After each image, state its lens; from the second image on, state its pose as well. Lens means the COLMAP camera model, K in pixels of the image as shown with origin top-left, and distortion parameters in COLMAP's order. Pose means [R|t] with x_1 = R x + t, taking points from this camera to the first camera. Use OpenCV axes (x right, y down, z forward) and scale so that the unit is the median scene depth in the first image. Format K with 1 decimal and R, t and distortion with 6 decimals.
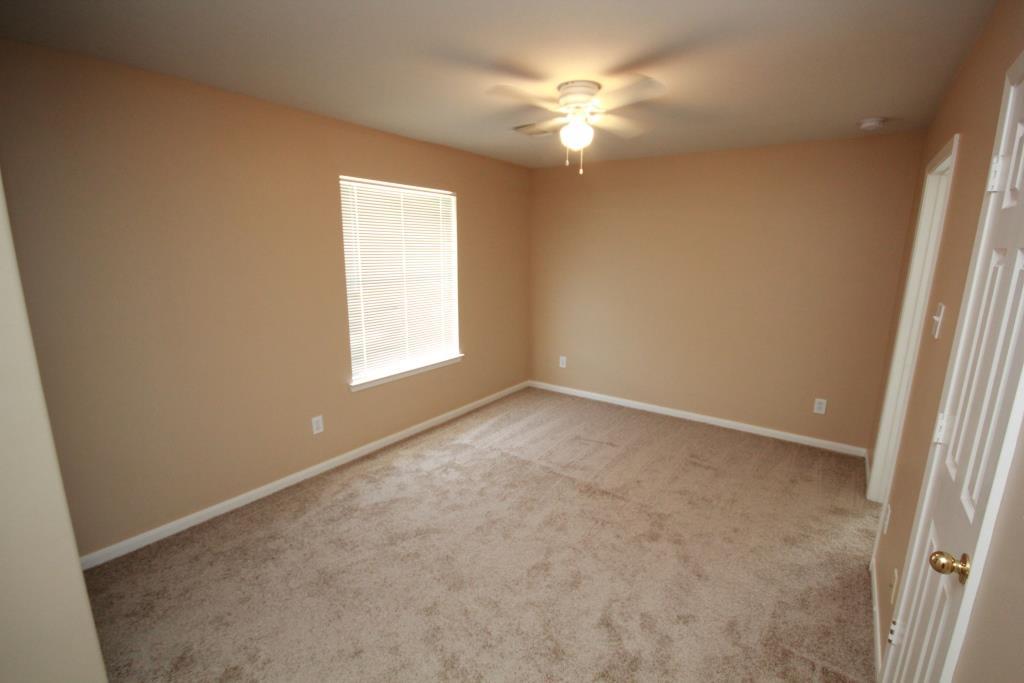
lens RADIAL K [[471.0, 0, 513.7], [0, 471.0, 351.0], [0, 0, 1]] dist [0.015455, -0.012714]
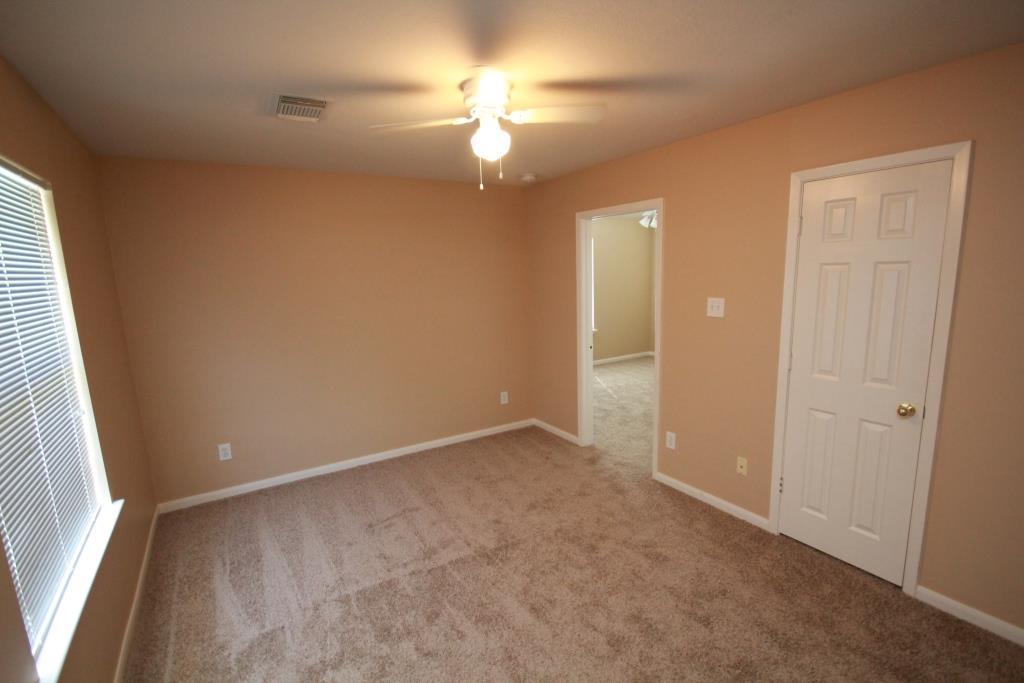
lens RADIAL K [[471.0, 0, 513.7], [0, 471.0, 351.0], [0, 0, 1]] dist [0.015455, -0.012714]
pose [[0.390210, -0.181115, 0.902737, -0.458530], [0.233607, 0.967854, 0.093202, -0.117854], [-0.890598, 0.174517, 0.419976, 0.467209]]
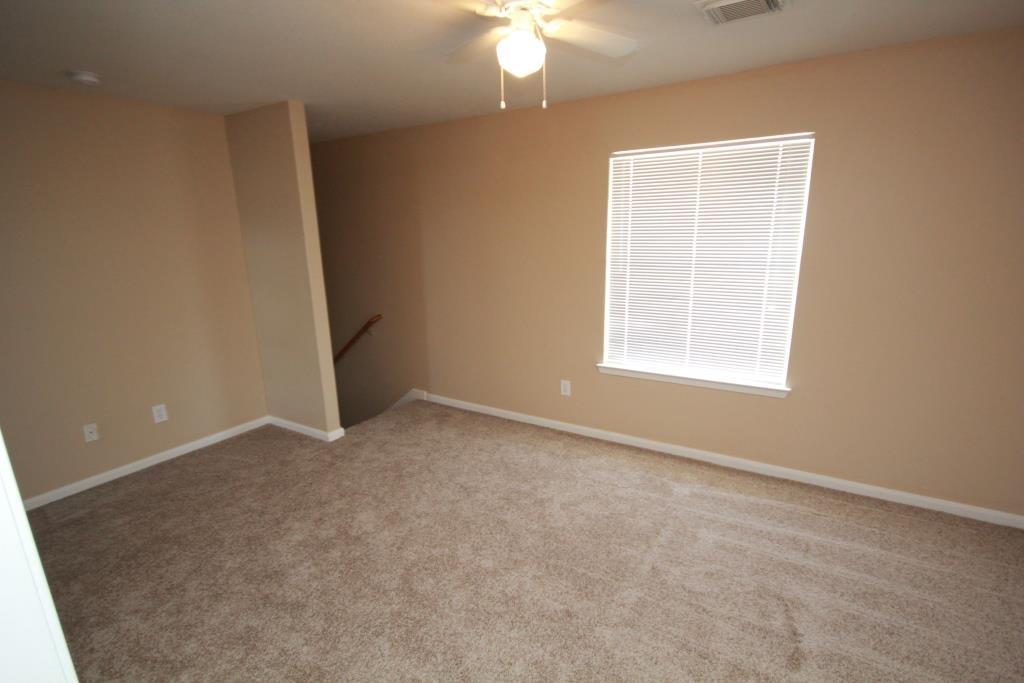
lens RADIAL K [[482.8, 0, 511.3], [0, 482.8, 350.2], [0, 0, 1]] dist [0.000946, -0.000081]
pose [[0.056433, 0.229909, -0.971575, 0.611398], [-0.190410, 0.957743, 0.215576, -0.138709], [0.980081, 0.172832, 0.097825, 0.681833]]
